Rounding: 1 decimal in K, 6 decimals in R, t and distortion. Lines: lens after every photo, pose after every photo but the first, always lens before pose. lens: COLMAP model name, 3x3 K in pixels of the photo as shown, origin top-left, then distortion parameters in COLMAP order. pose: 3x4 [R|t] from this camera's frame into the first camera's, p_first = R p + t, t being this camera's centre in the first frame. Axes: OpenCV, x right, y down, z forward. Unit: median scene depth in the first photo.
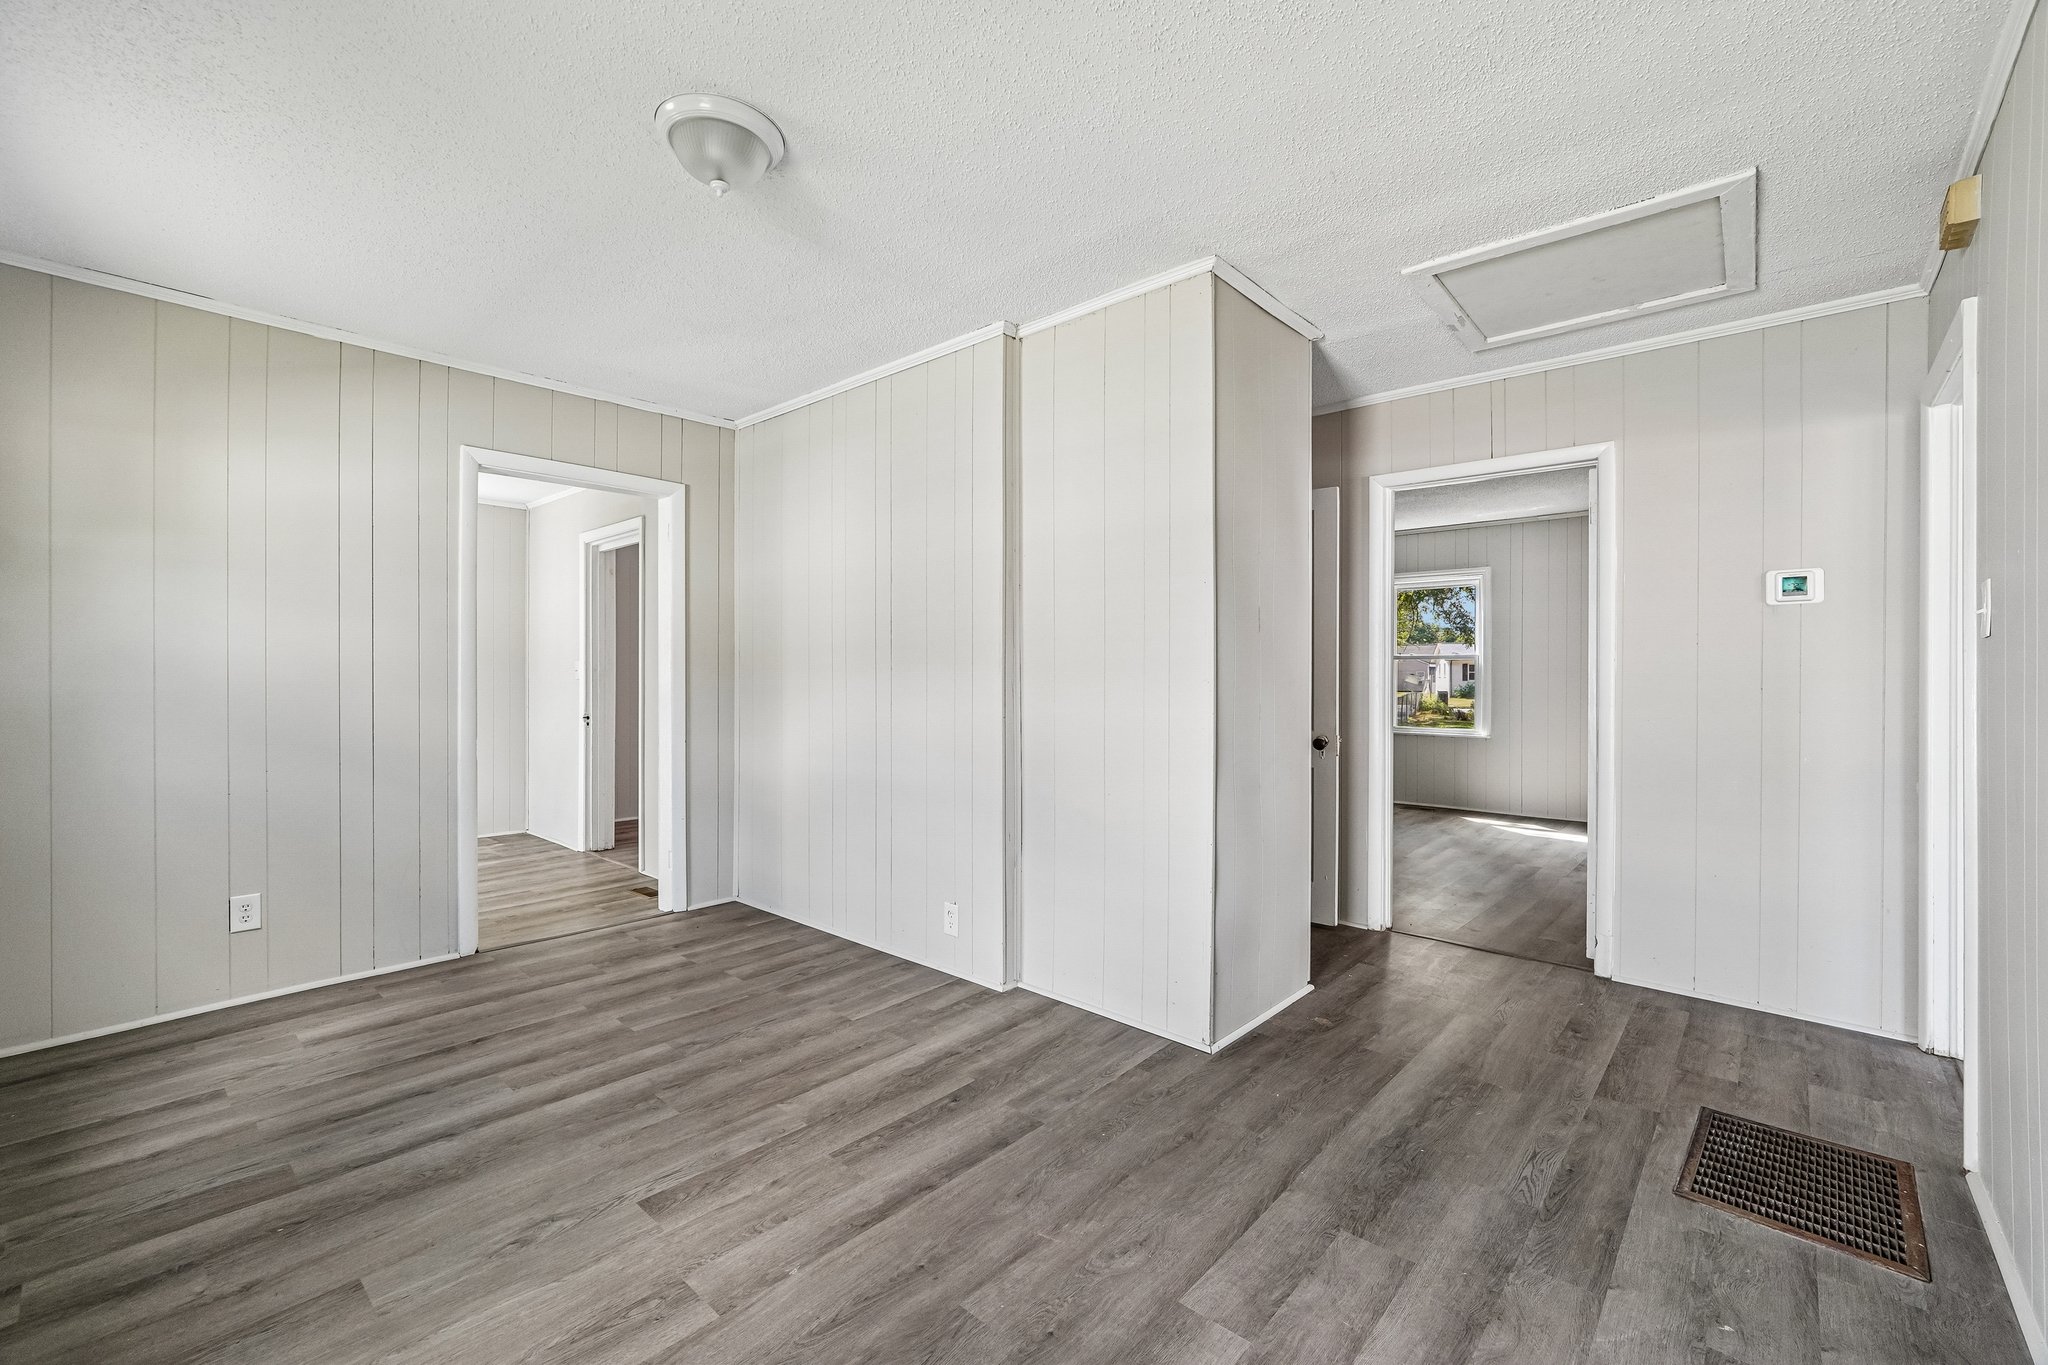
lens RADIAL K [[857.5, 0, 1021.5], [0, 857.5, 670.3], [0, 0, 1]] dist [-0.008650, 0.002336]
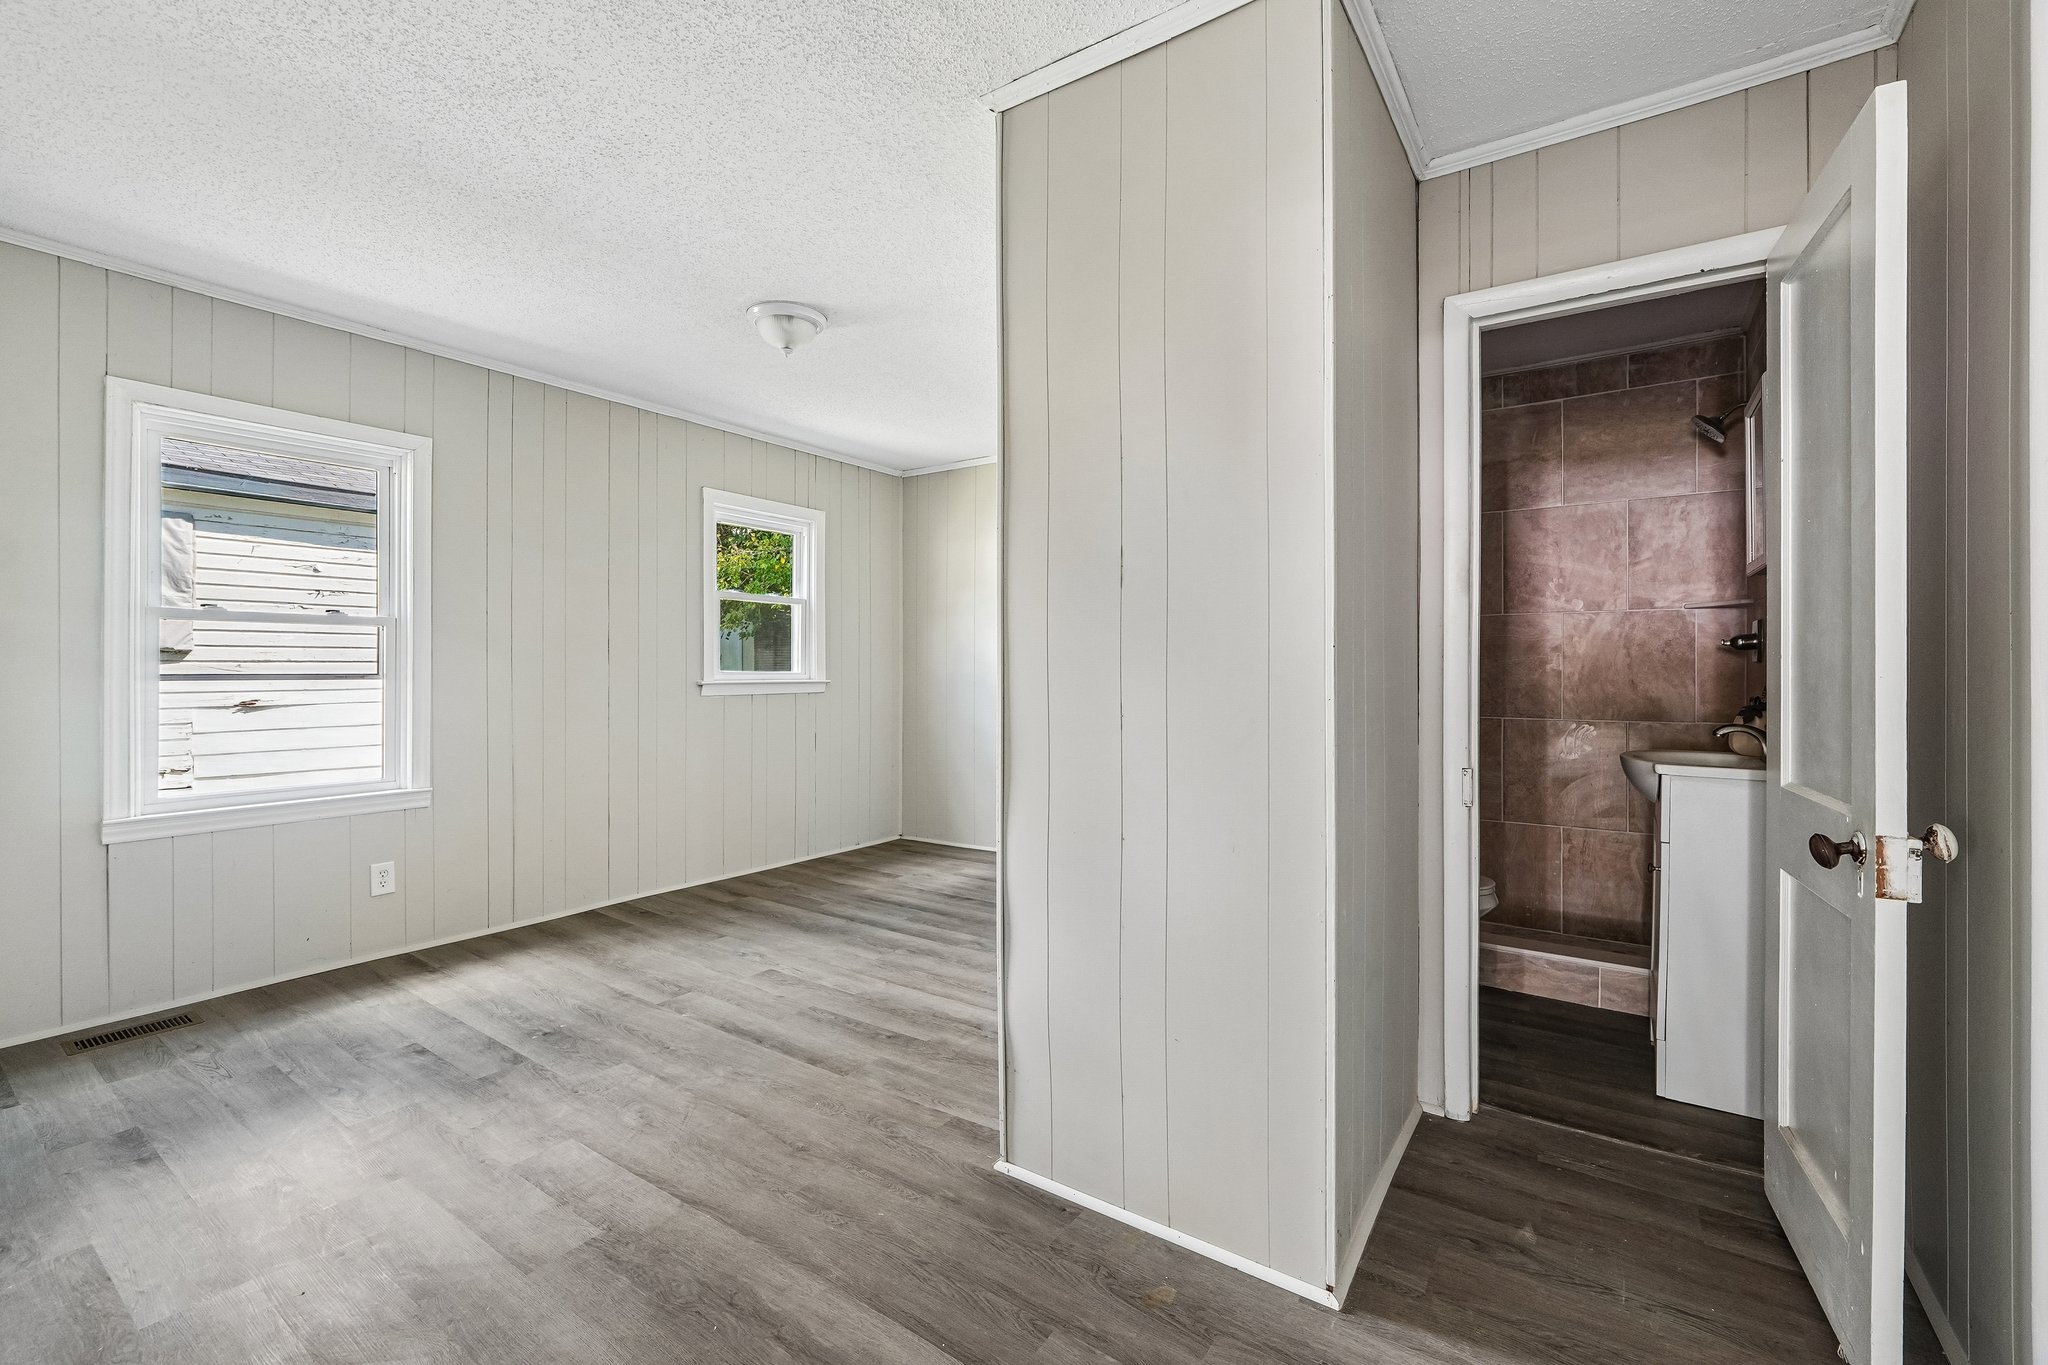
lens RADIAL K [[857.5, 0, 1025.1], [0, 857.5, 677.6], [0, 0, 1]] dist [-0.008650, 0.002336]
pose [[0.130012, 0.008035, -0.991480, 1.102130], [0.004424, 0.999953, 0.008684, 0.020778], [0.991503, -0.005515, 0.129970, 1.075052]]
